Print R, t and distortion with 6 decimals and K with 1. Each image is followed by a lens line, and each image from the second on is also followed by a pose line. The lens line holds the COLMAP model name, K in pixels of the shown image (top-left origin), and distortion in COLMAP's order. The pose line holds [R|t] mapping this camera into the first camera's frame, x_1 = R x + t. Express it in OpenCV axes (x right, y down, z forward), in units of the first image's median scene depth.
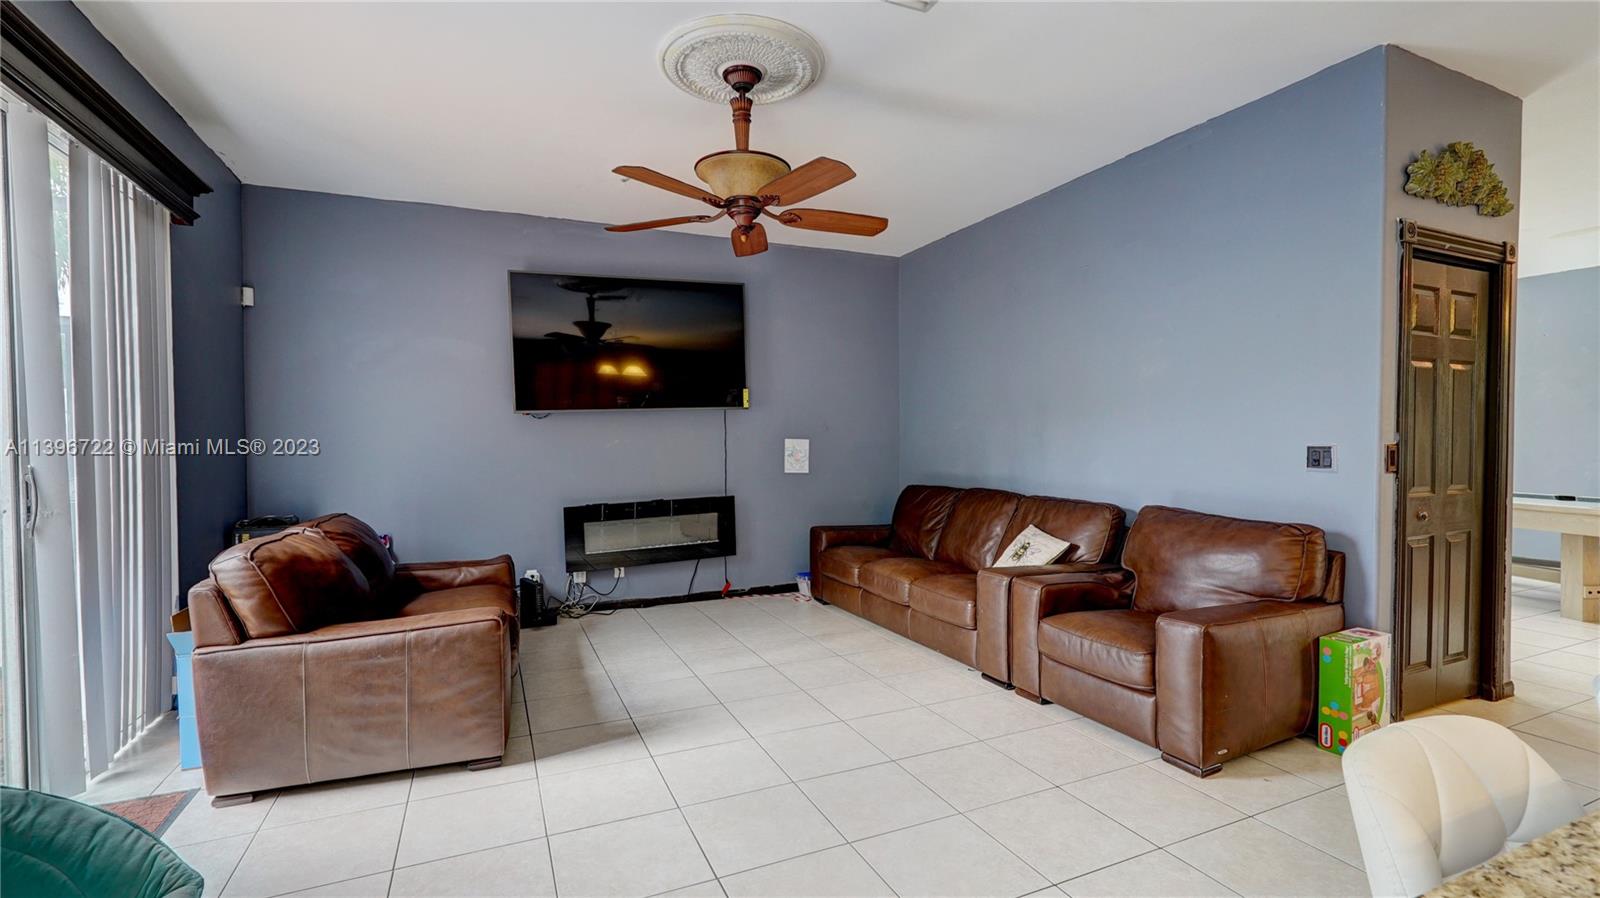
lens RADIAL K [[705.6, 0, 802.1], [0, 705.6, 454.0], [0, 0, 1]] dist [-0.015834, 0.008442]
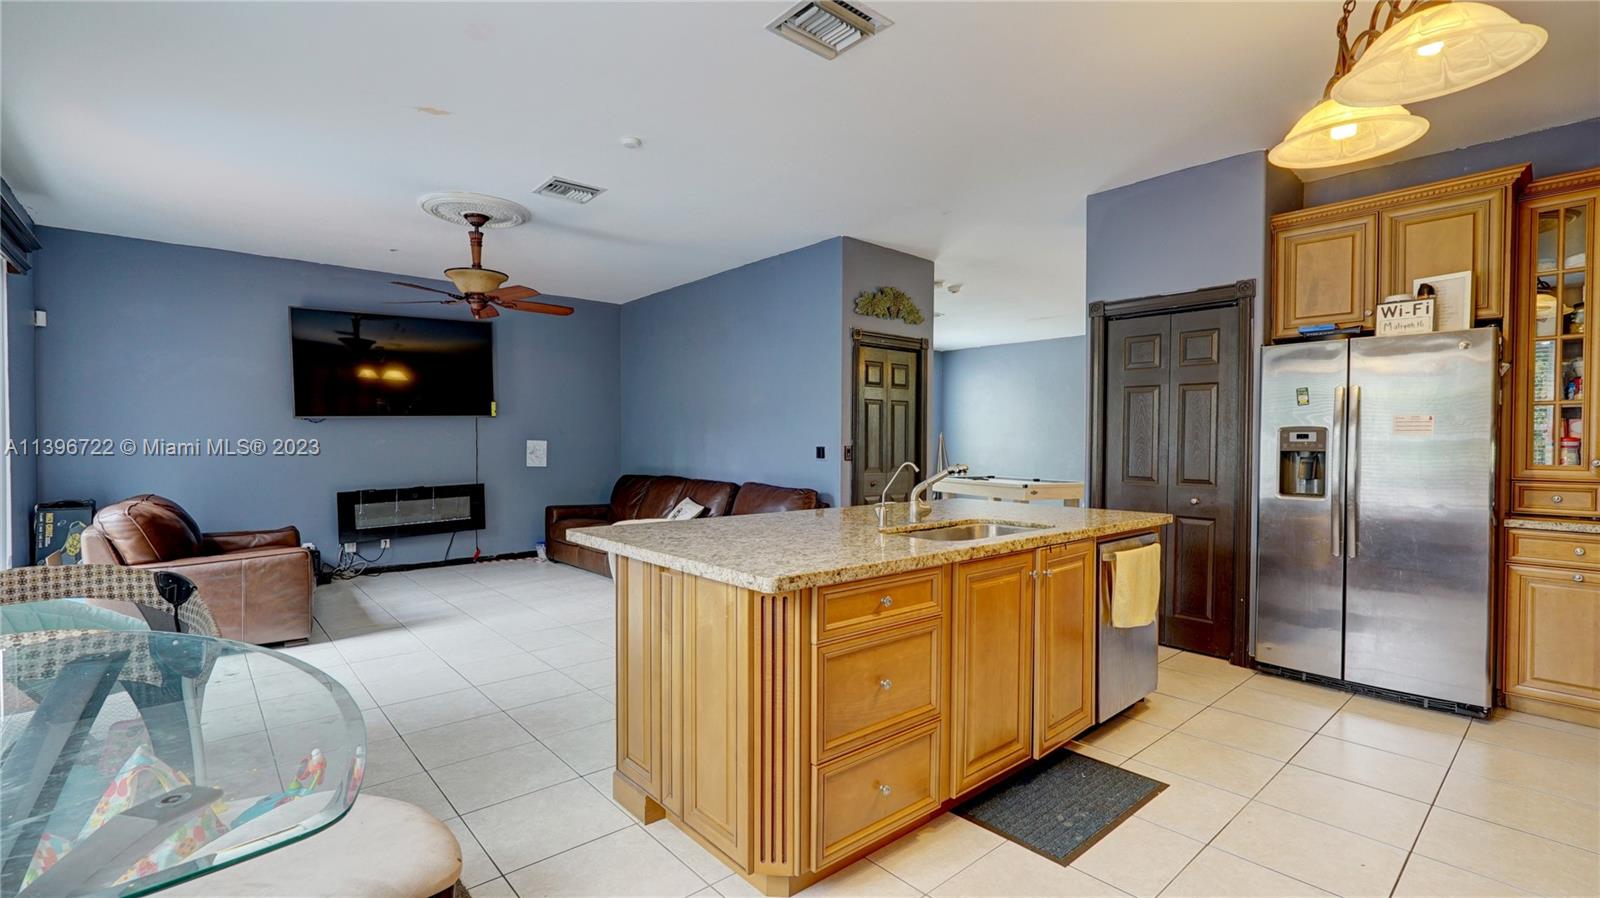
lens RADIAL K [[705.6, 0, 802.1], [0, 705.6, 454.0], [0, 0, 1]] dist [-0.015834, 0.008442]
pose [[0.956616, 0.002400, 0.291342, 0.100993], [-0.001335, 0.999992, -0.003853, 0.010135], [-0.291348, 0.003296, 0.956611, -0.481088]]
